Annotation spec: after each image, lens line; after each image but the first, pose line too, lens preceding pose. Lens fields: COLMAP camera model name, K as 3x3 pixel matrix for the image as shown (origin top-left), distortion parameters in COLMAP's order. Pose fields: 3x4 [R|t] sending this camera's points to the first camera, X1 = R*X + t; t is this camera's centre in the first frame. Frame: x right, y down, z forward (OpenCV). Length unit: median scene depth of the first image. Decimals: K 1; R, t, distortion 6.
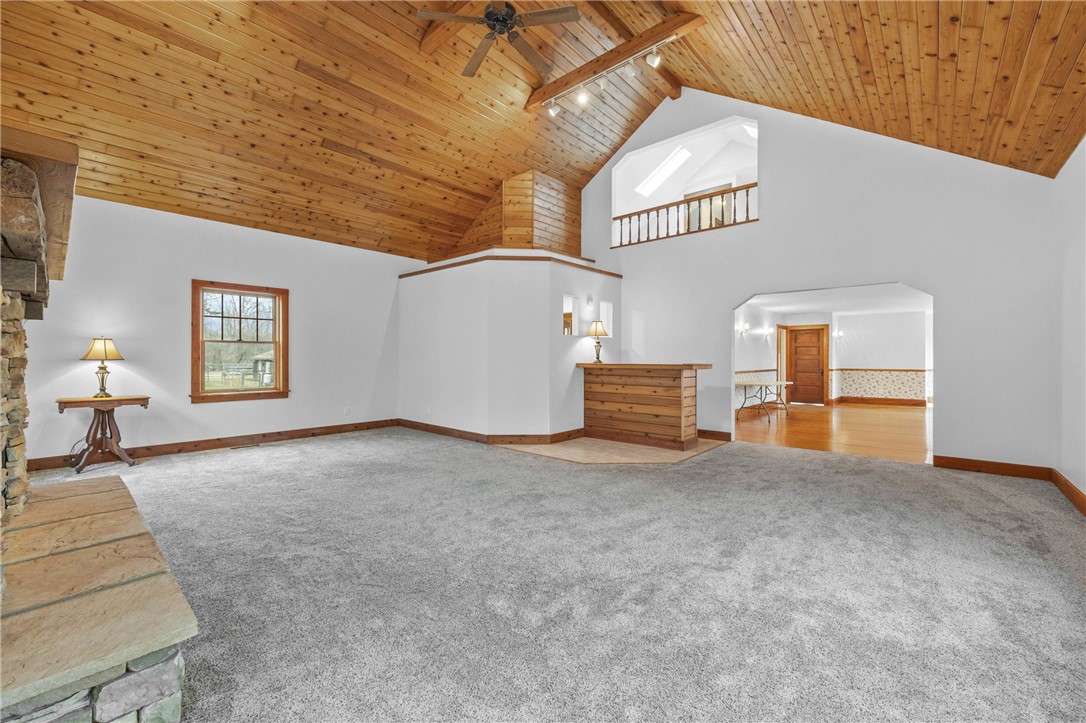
lens RADIAL K [[442.0, 0, 544.4], [0, 442.0, 357.6], [0, 0, 1]] dist [-0.000534, 0.000157]
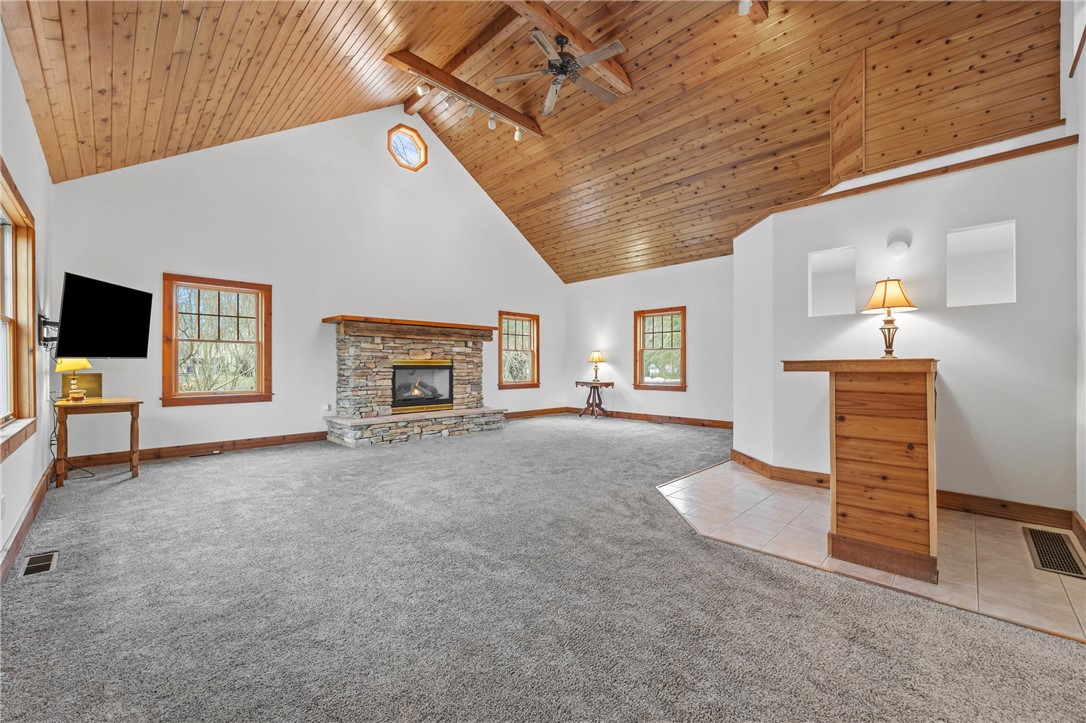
lens RADIAL K [[435.6, 0, 544.5], [0, 435.6, 367.5], [0, 0, 1]] dist [0.000091, 0.000033]
pose [[-0.051552, 0.002092, -0.998668, 0.790137], [0.000419, 0.999998, 0.002073, 0.021488], [0.998670, -0.000312, -0.051553, 0.759139]]
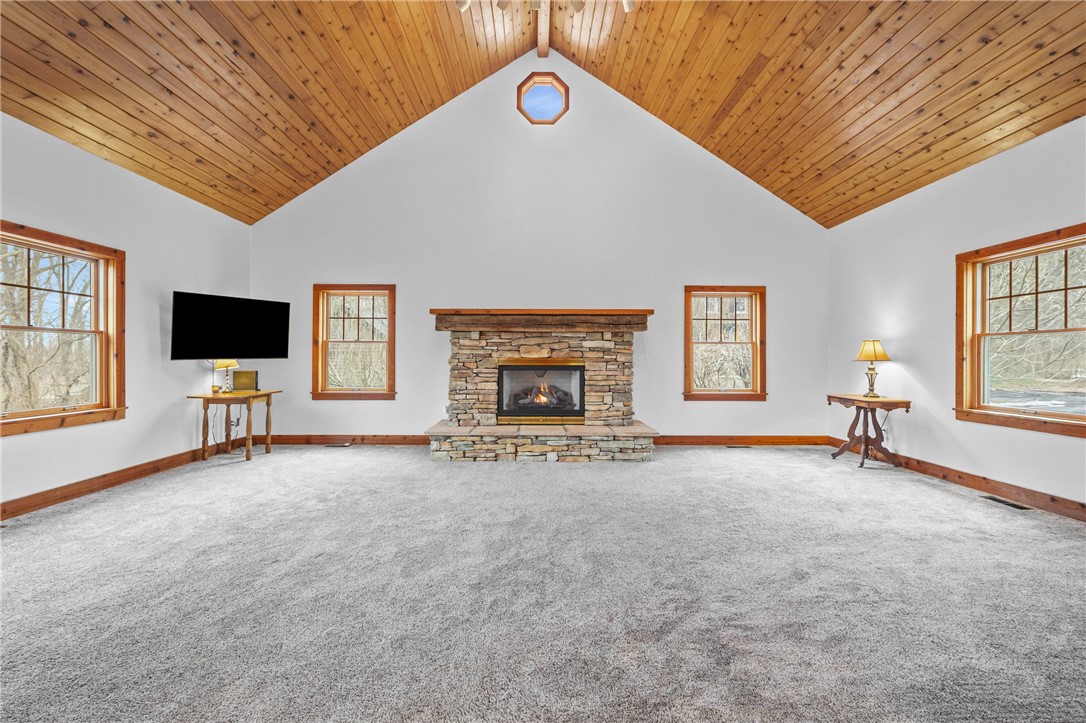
lens RADIAL K [[442.0, 0, 544.4], [0, 442.0, 357.6], [0, 0, 1]] dist [-0.000534, 0.000157]
pose [[-0.737021, -0.006296, -0.675840, 0.231619], [-0.004966, 0.999980, -0.003900, 0.004398], [0.675851, 0.000482, -0.737038, 1.081829]]
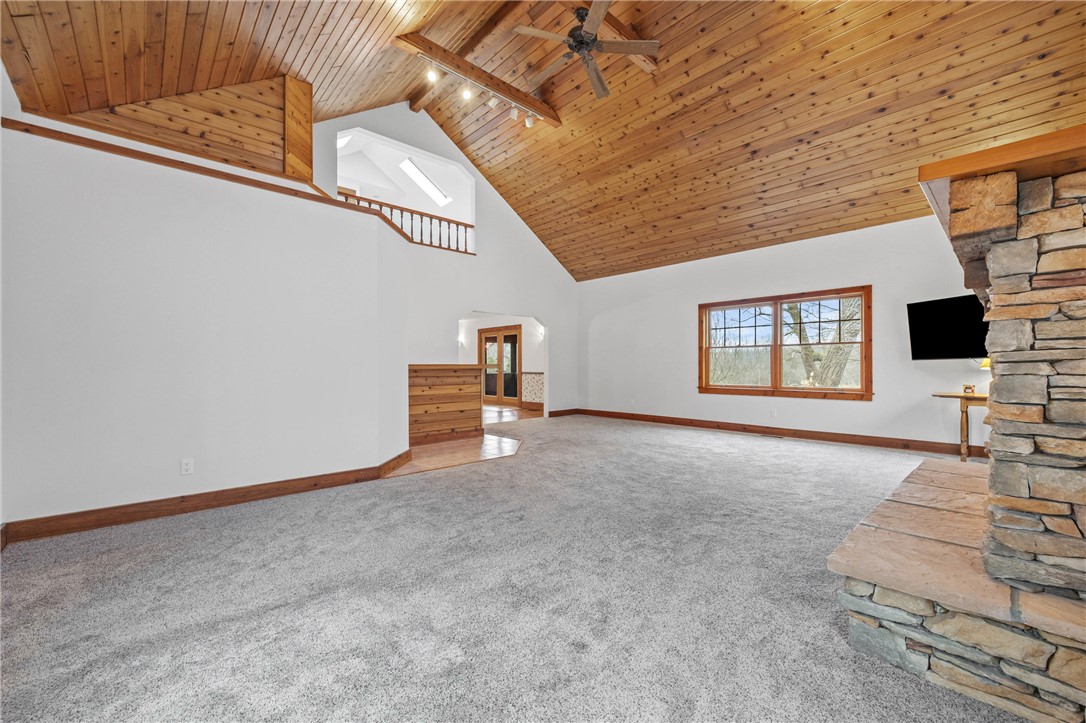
lens RADIAL K [[435.6, 0, 544.5], [0, 435.6, 367.5], [0, 0, 1]] dist [0.000091, 0.000033]
pose [[0.097401, -0.007832, 0.995214, -0.876142], [0.003336, 0.999966, 0.007543, 0.015749], [-0.995240, 0.002586, 0.097424, 0.741949]]
